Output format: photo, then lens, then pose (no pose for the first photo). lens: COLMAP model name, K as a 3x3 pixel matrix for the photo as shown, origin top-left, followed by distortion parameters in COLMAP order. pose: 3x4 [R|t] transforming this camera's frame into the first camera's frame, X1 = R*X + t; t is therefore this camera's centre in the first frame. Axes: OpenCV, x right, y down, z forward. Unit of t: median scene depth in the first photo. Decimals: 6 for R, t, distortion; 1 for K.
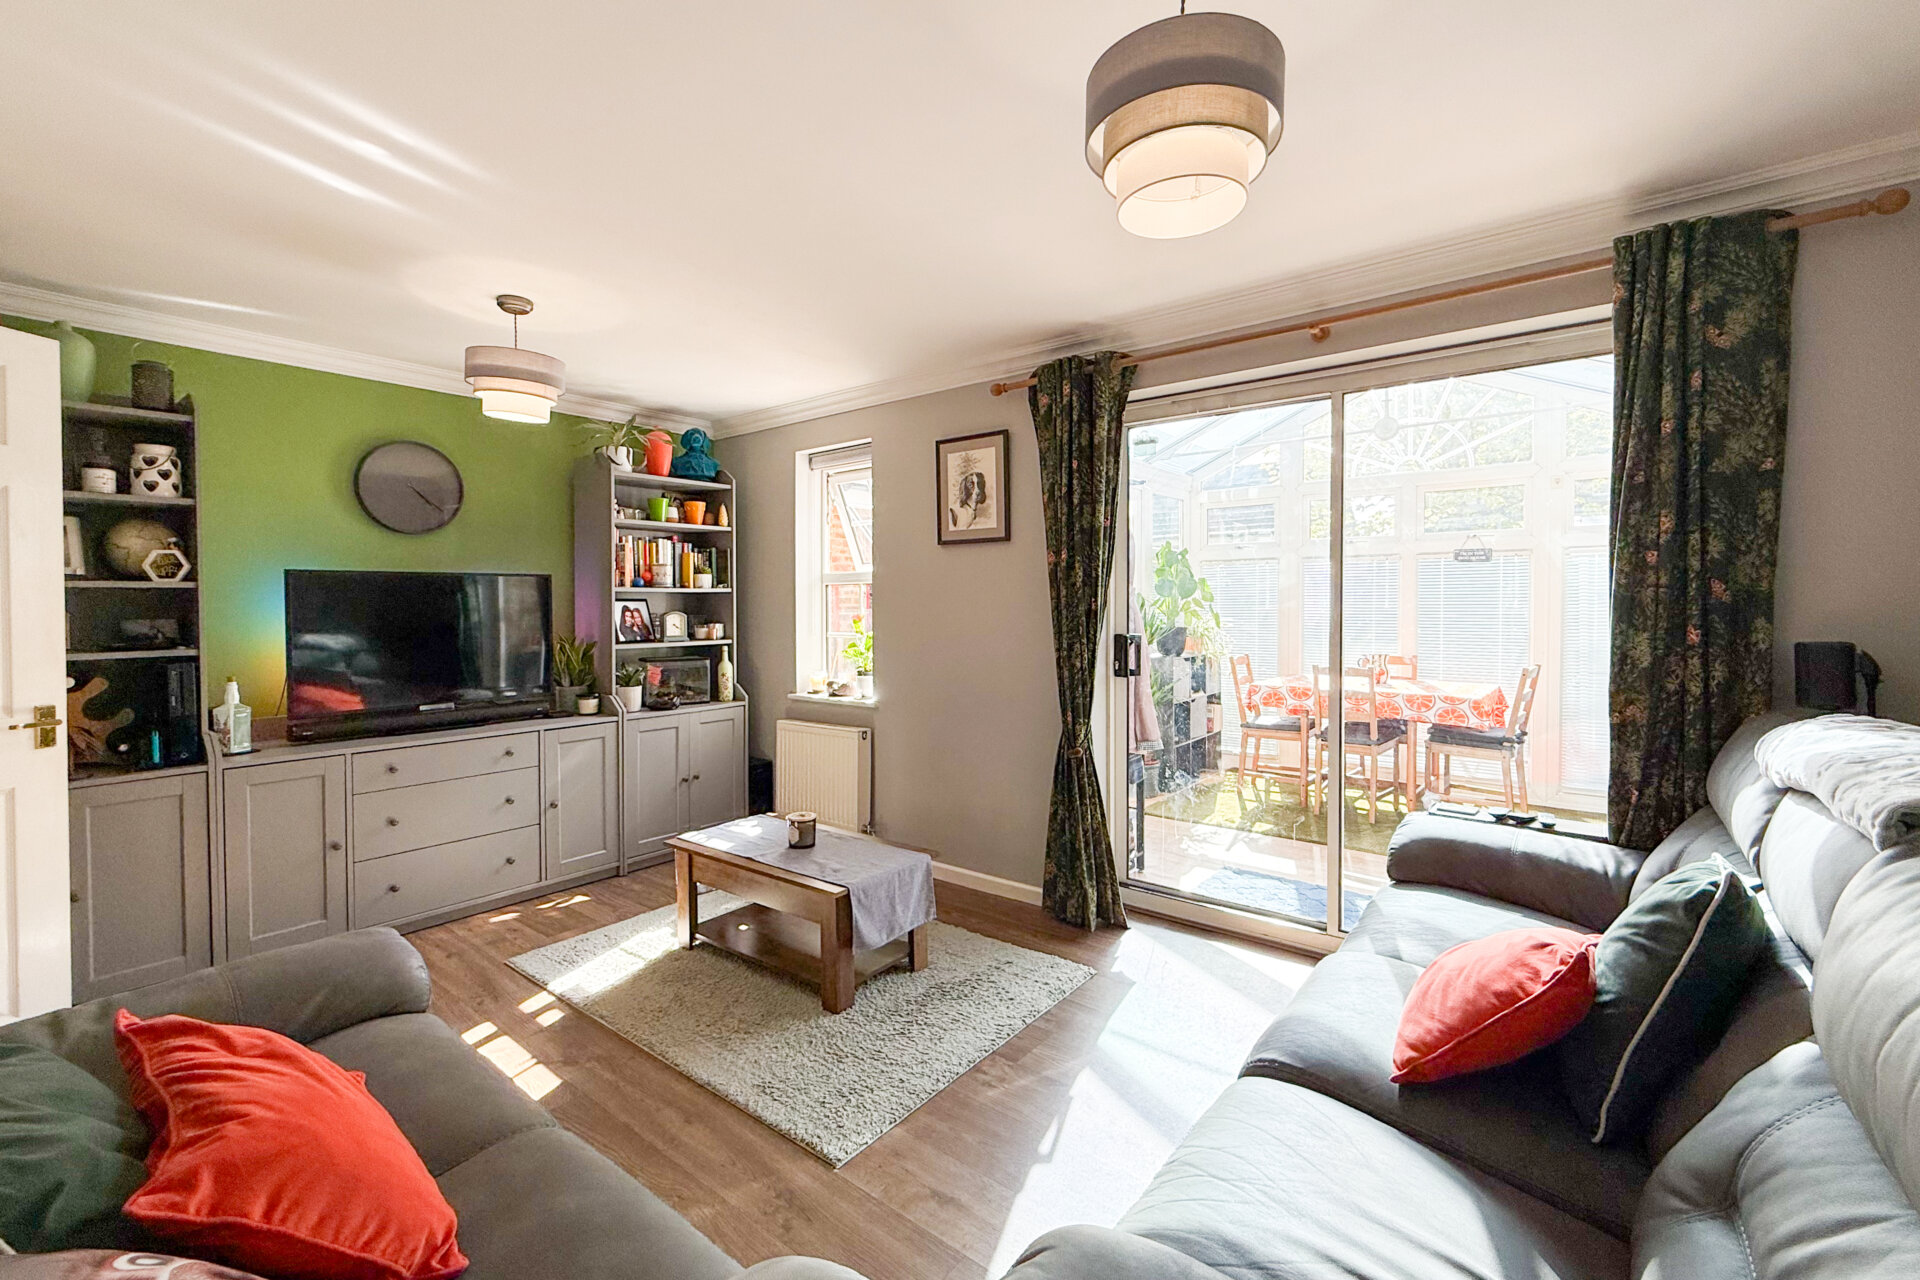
lens RADIAL K [[789.6, 0, 941.1], [0, 789.6, 626.7], [0, 0, 1]] dist [-0.002305, 0.000745]
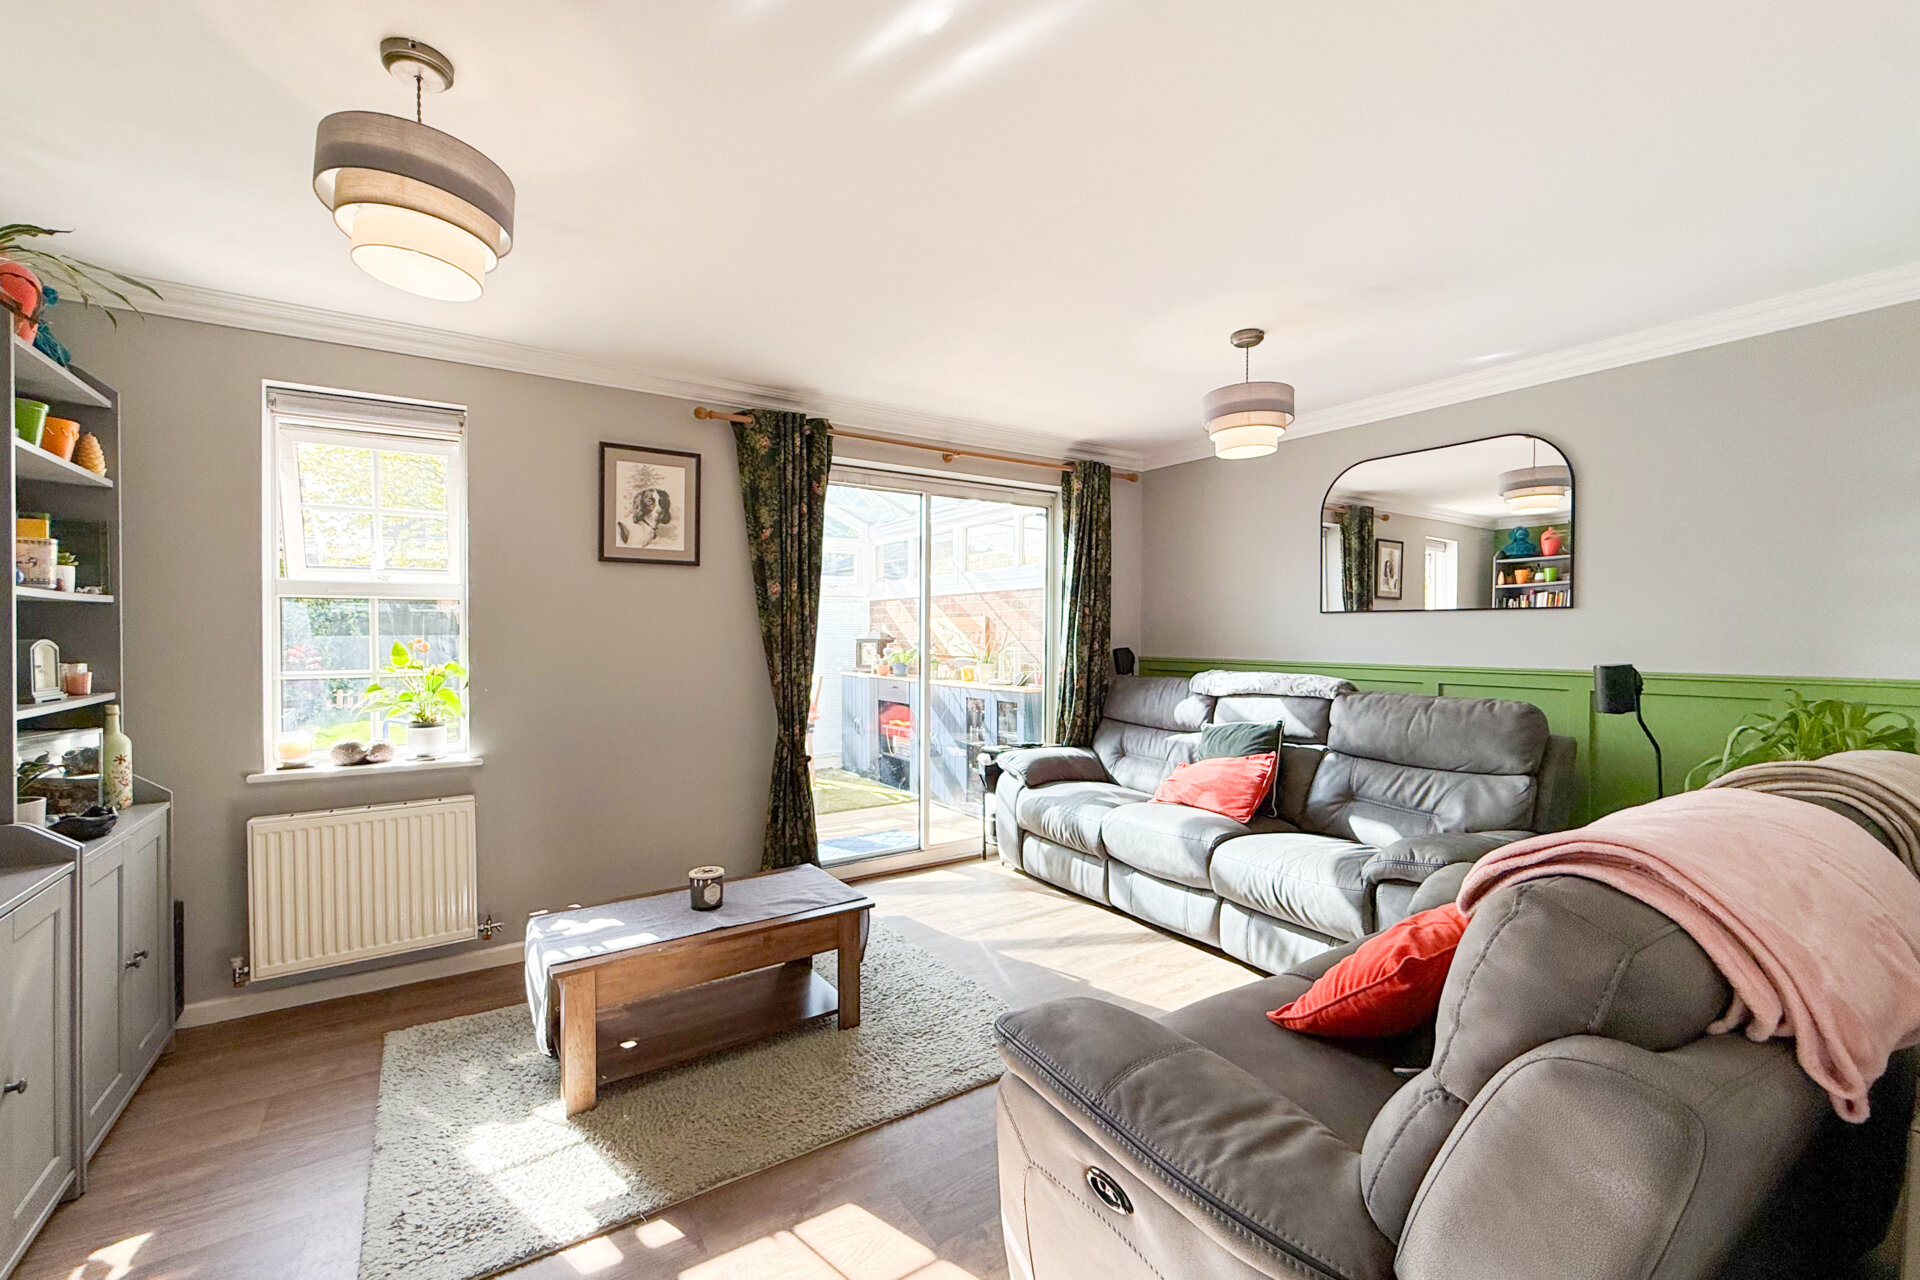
lens RADIAL K [[789.6, 0, 943.6], [0, 789.6, 642.7], [0, 0, 1]] dist [-0.002305, 0.000745]
pose [[0.330375, -0.006206, 0.943829, -0.698807], [0.023849, 0.999714, -0.001775, -0.002963], [-0.943548, 0.023096, 0.330429, 0.356943]]
